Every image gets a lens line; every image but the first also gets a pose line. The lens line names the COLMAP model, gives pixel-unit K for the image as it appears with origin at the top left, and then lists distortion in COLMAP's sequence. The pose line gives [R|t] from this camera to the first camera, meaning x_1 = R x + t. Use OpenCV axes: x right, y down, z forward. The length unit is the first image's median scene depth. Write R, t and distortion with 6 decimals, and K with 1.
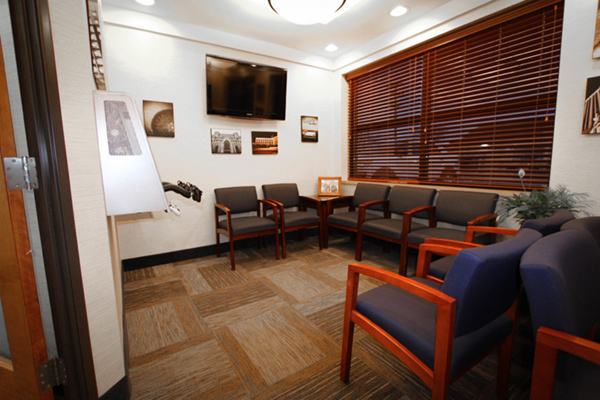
lens RADIAL K [[278.4, 0, 300.0], [0, 278.4, 200.0], [0, 0, 1]] dist [0.003524, 0.000646]
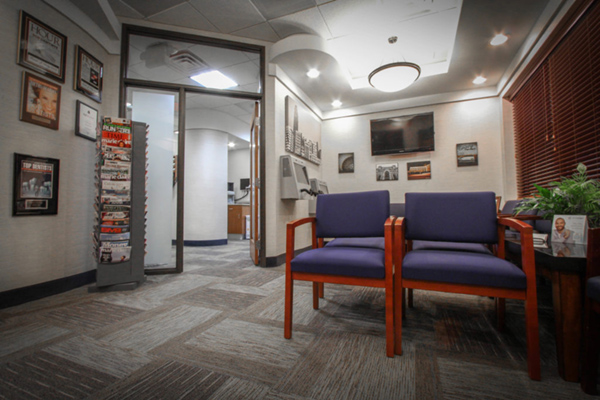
lens RADIAL K [[278.4, 0, 300.0], [0, 278.4, 200.0], [0, 0, 1]] dist [0.003524, 0.000646]
pose [[0.553362, -0.019521, -0.832712, 0.648054], [-0.118109, 0.987785, -0.101644, 0.124781], [0.824525, 0.154597, 0.544297, -0.123650]]
